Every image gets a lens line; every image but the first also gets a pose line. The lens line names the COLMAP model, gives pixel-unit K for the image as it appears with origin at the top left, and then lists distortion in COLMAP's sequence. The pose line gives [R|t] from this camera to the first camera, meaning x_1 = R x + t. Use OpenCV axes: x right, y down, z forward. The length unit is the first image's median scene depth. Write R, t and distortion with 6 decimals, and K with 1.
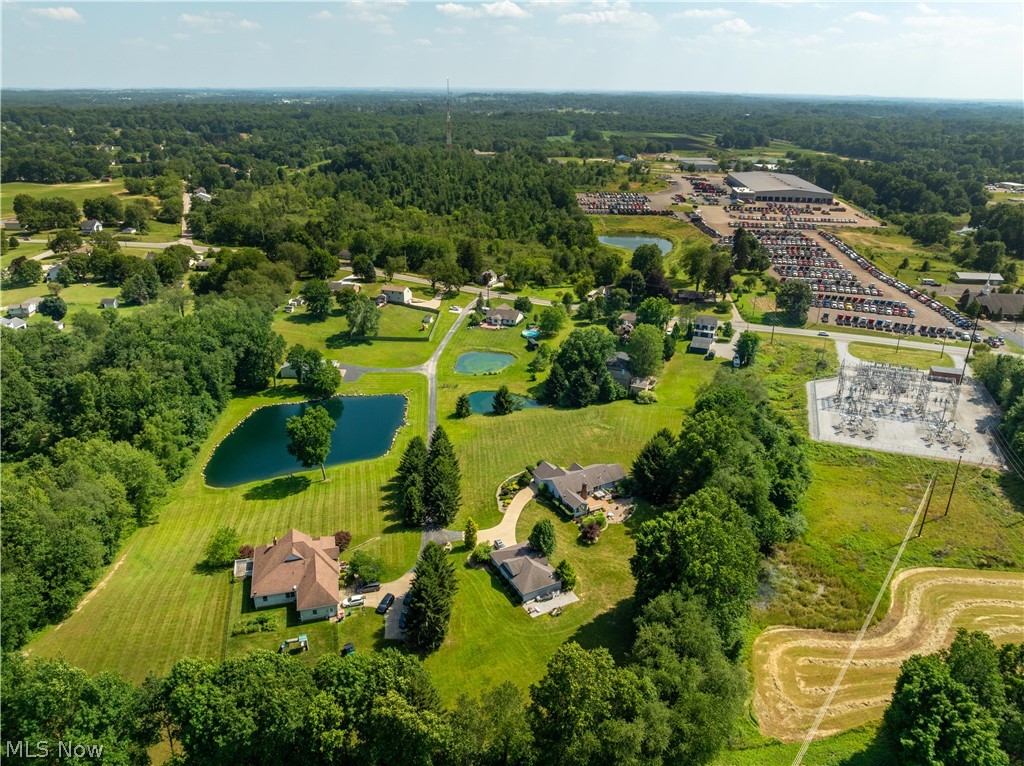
lens RADIAL K [[728.0, 0, 512.0], [0, 728.0, 383.0], [0, 0, 1]] dist [-0.062375, 0.034059]
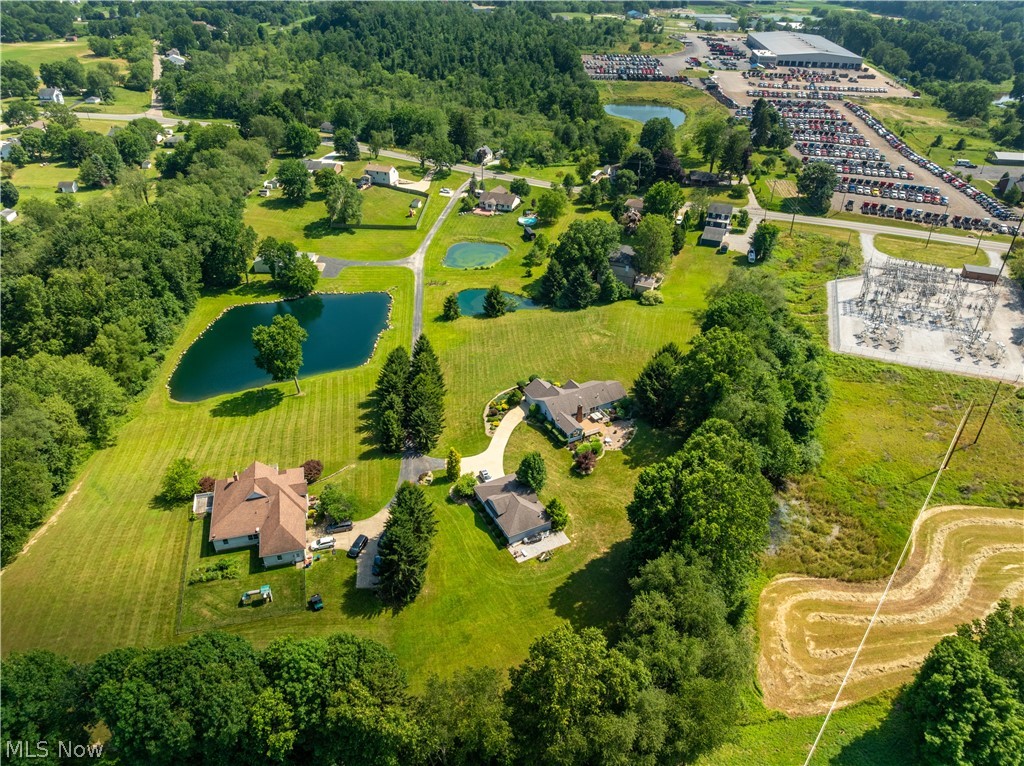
lens RADIAL K [[728.0, 0, 512.0], [0, 728.0, 383.0], [0, 0, 1]] dist [-0.062375, 0.034059]
pose [[0.999986, 0.004259, -0.003082, 0.013177], [-0.003653, 0.984531, 0.175170, -0.035910], [0.003780, -0.175156, 0.984533, 0.084516]]
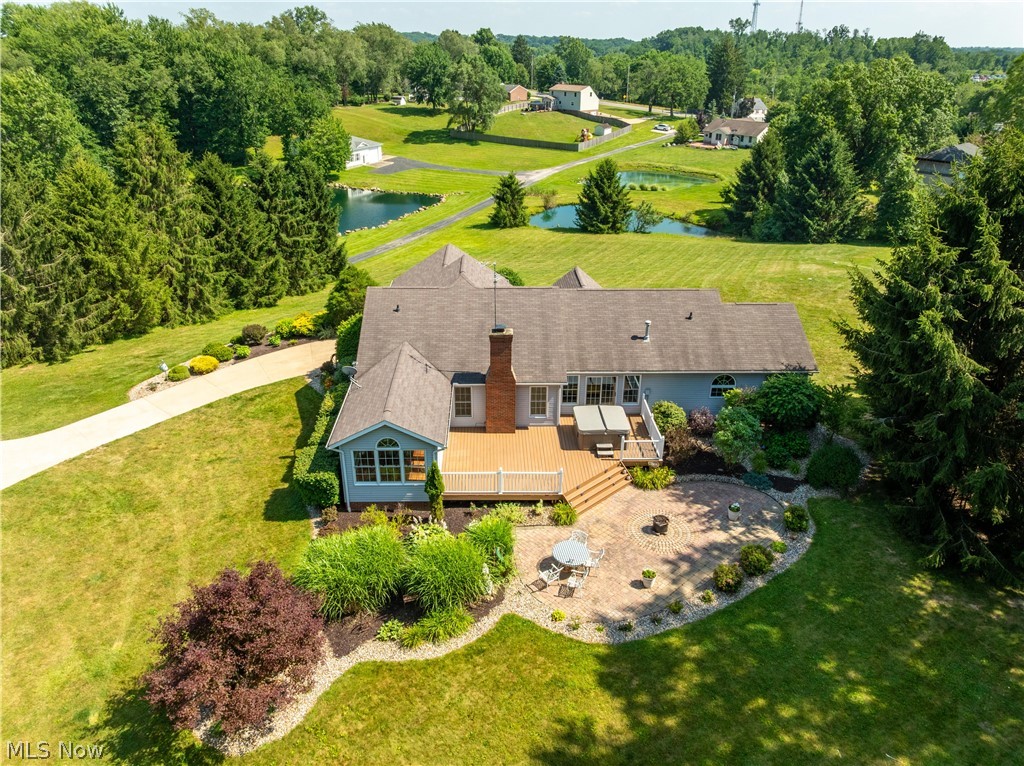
lens RADIAL K [[728.0, 0, 512.0], [0, 728.0, 383.0], [0, 0, 1]] dist [-0.062375, 0.034059]
pose [[0.889057, 0.194132, -0.414597, 0.130761], [-0.177479, 0.980969, 0.078748, 0.103013], [0.421994, 0.003570, 0.906592, 0.640599]]
